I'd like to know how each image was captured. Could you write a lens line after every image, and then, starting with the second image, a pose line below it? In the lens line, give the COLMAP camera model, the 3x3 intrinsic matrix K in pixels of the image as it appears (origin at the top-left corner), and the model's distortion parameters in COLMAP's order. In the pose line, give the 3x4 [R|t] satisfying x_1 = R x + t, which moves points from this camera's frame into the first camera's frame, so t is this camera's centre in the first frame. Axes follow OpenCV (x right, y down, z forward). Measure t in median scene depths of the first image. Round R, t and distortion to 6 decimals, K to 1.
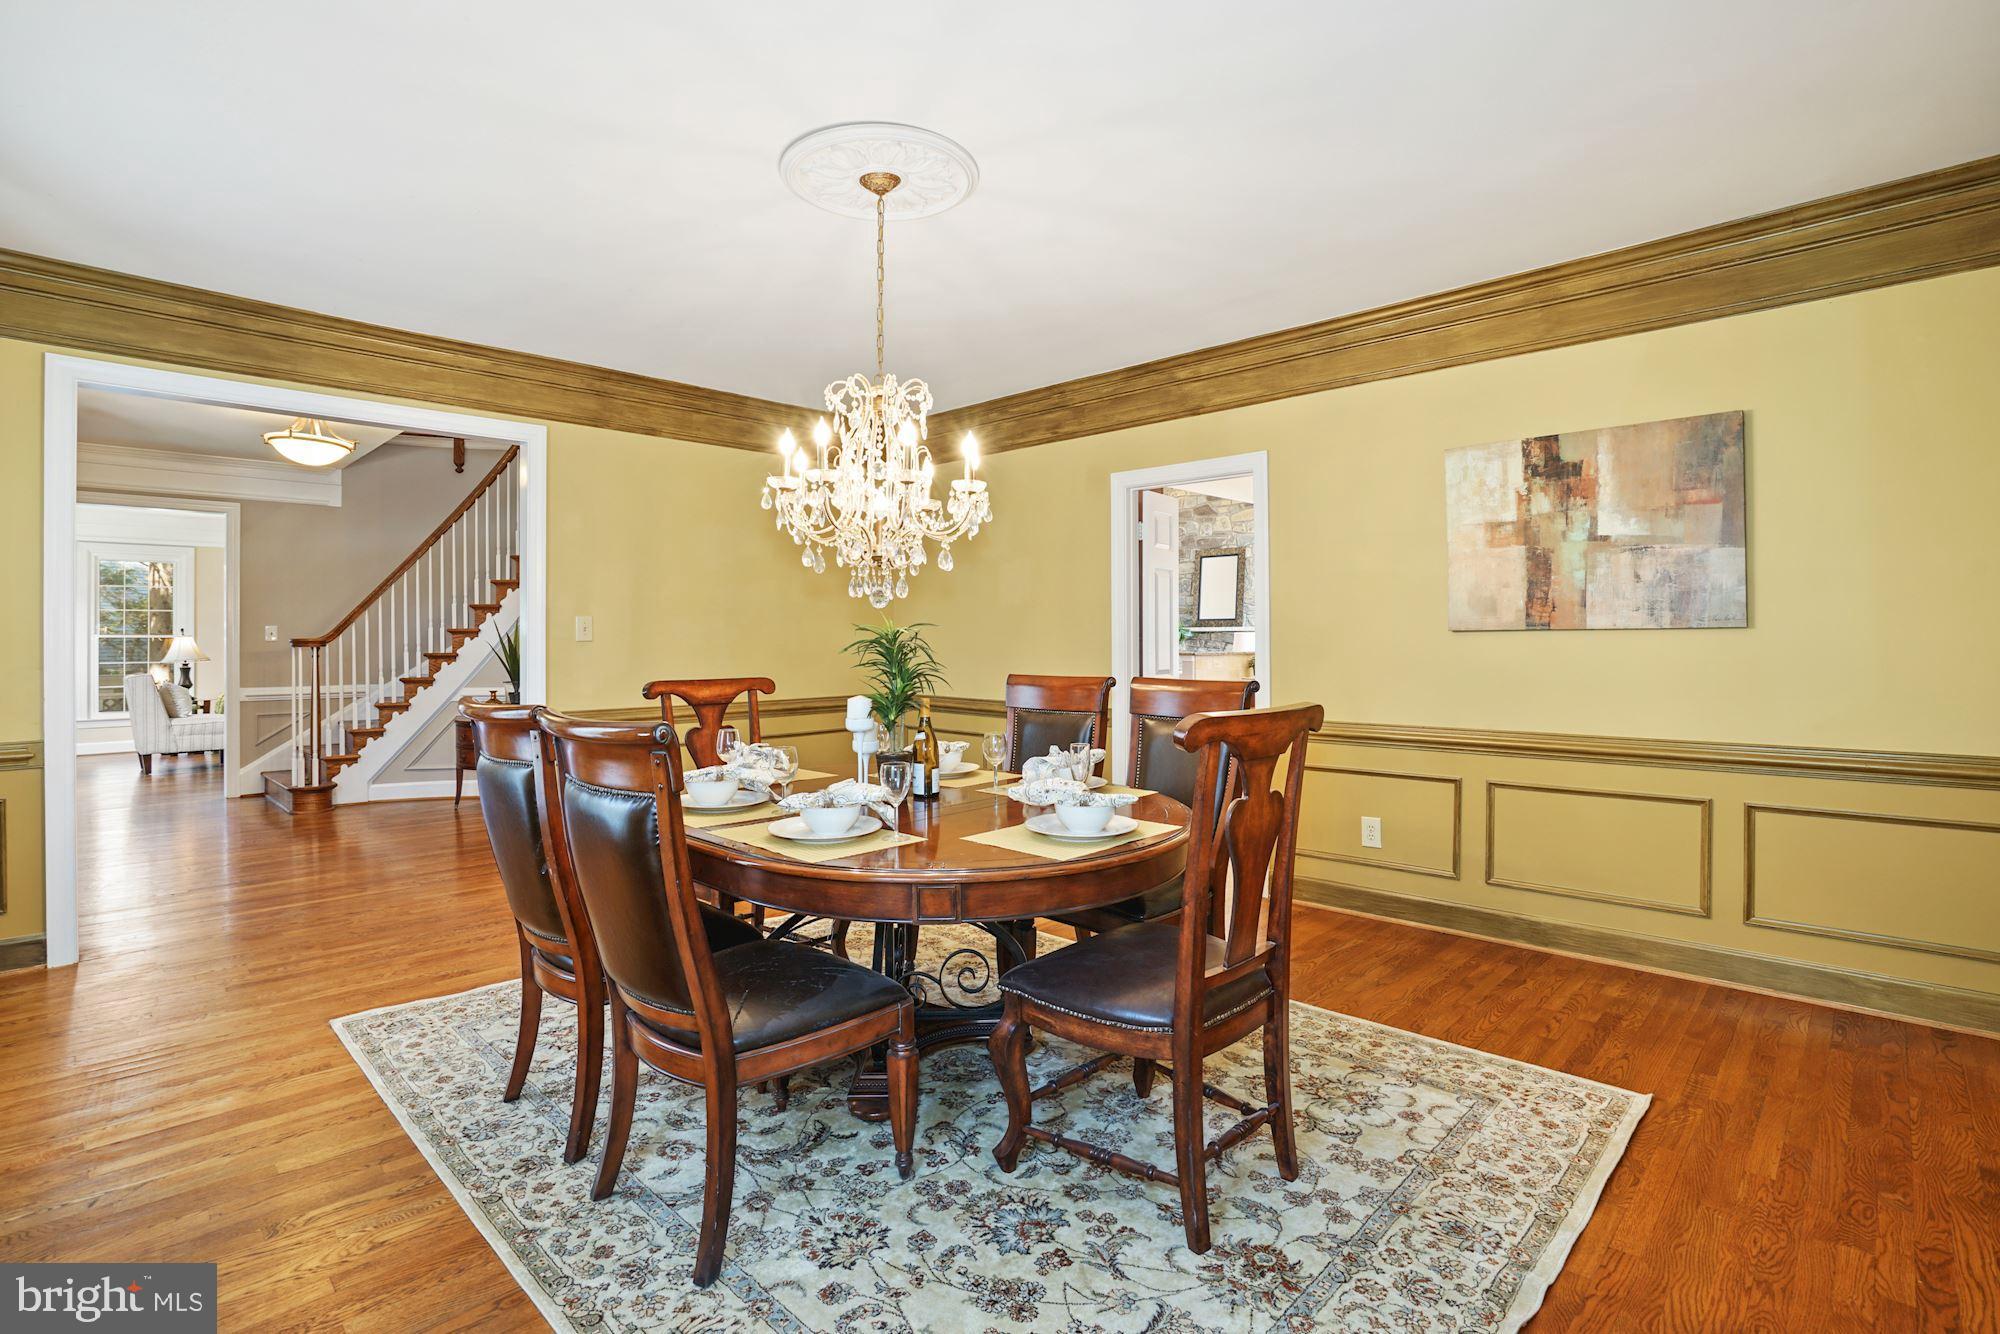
lens RADIAL K [[923.3, 0, 1008.0], [0, 923.3, 644.4], [0, 0, 1]] dist [-0.064011, 0.023625]
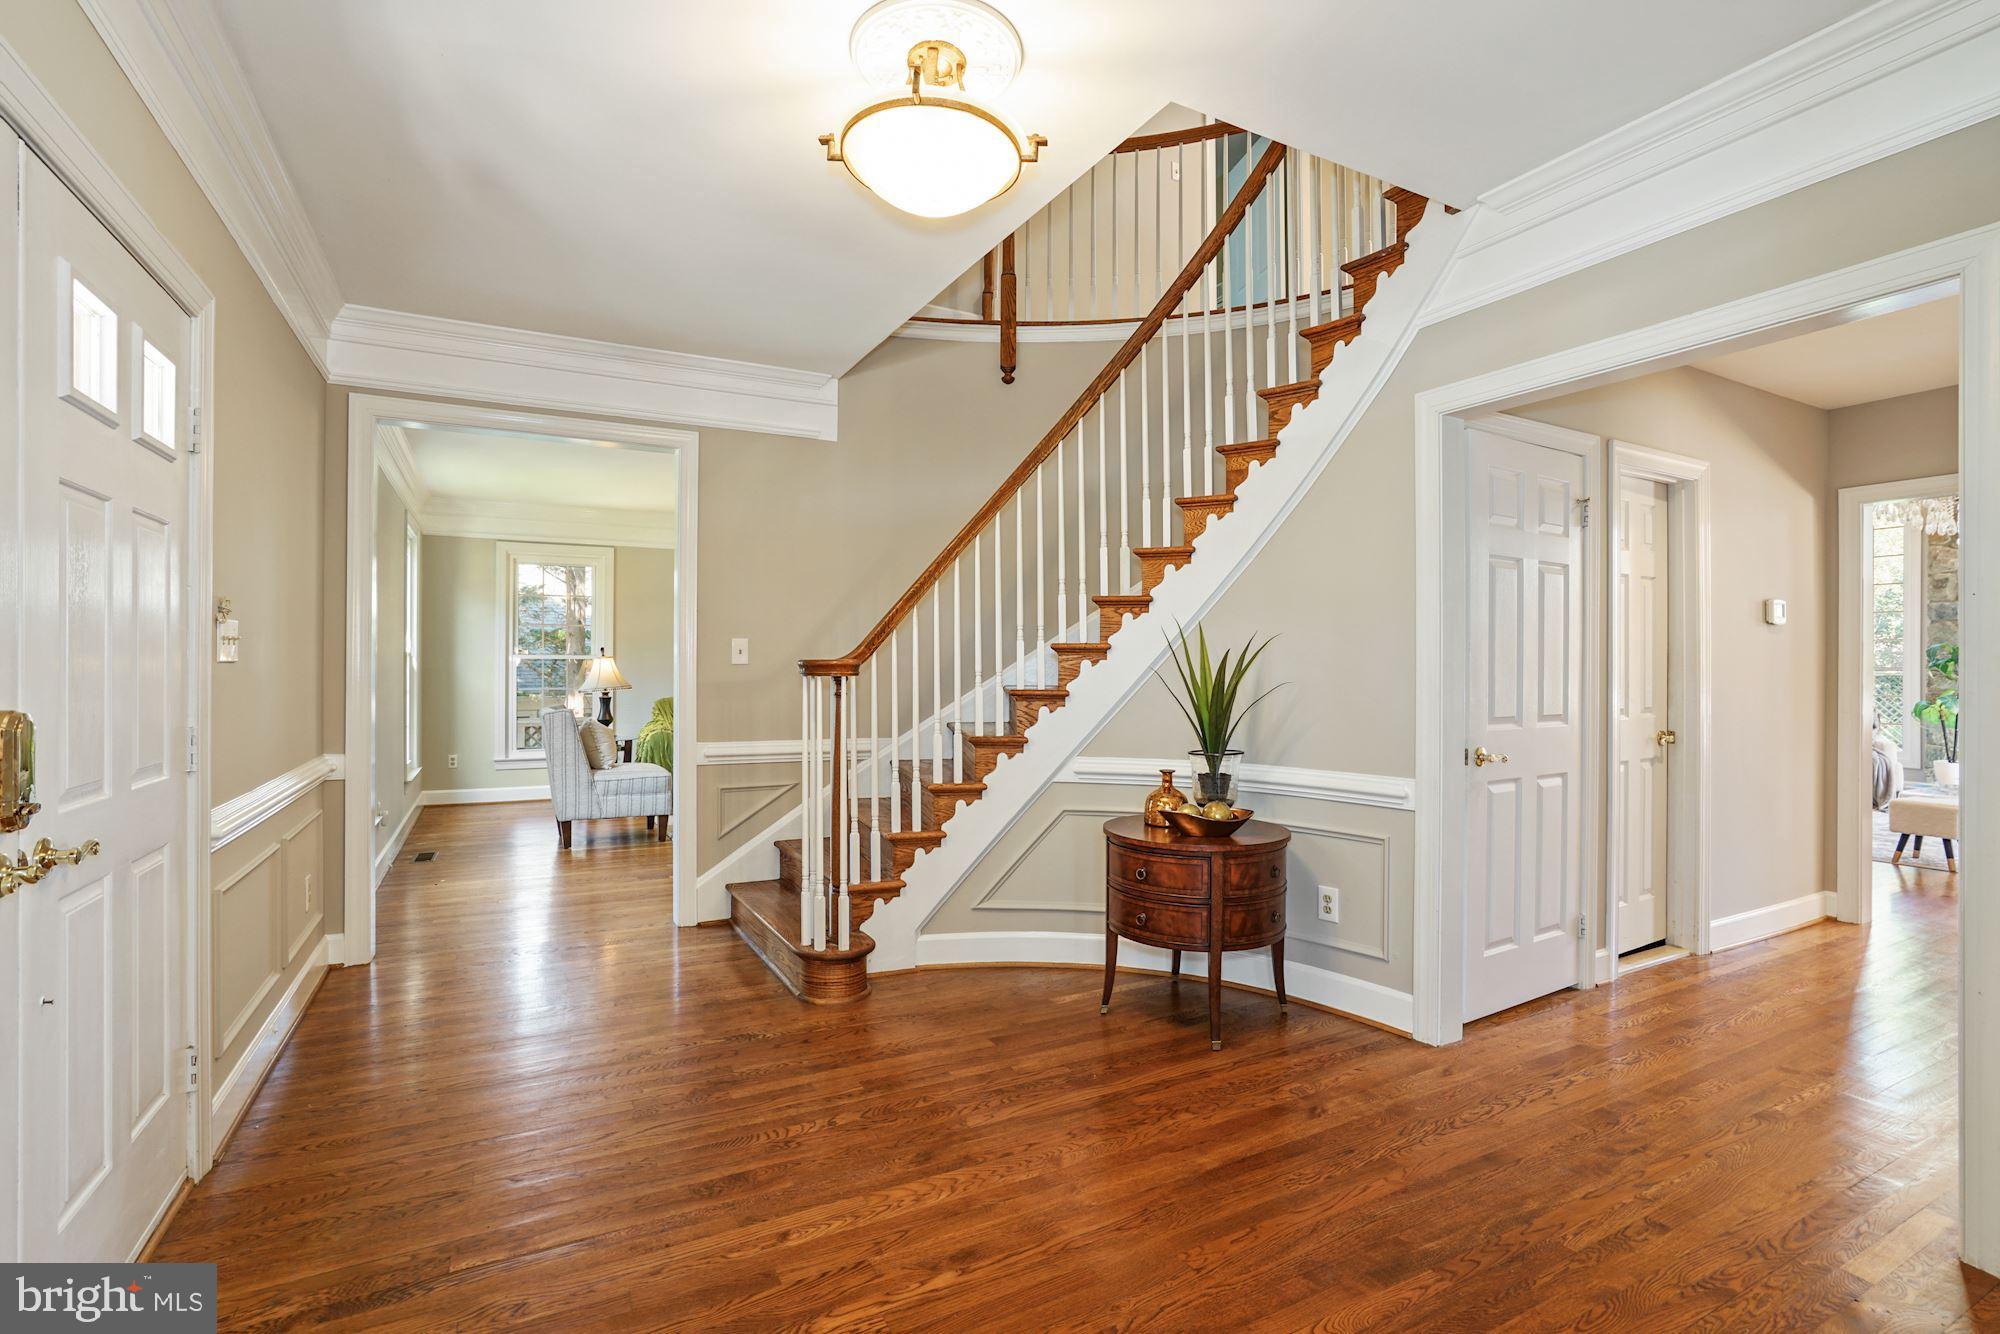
lens RADIAL K [[908.5, 0, 995.7], [0, 908.5, 674.3], [0, 0, 1]] dist [-0.053665, 0.021269]
pose [[0.949315, 0.010818, -0.314141, -0.436521], [-0.010010, 0.999941, 0.004184, -0.001047], [0.314168, -0.000827, 0.949367, 0.442476]]
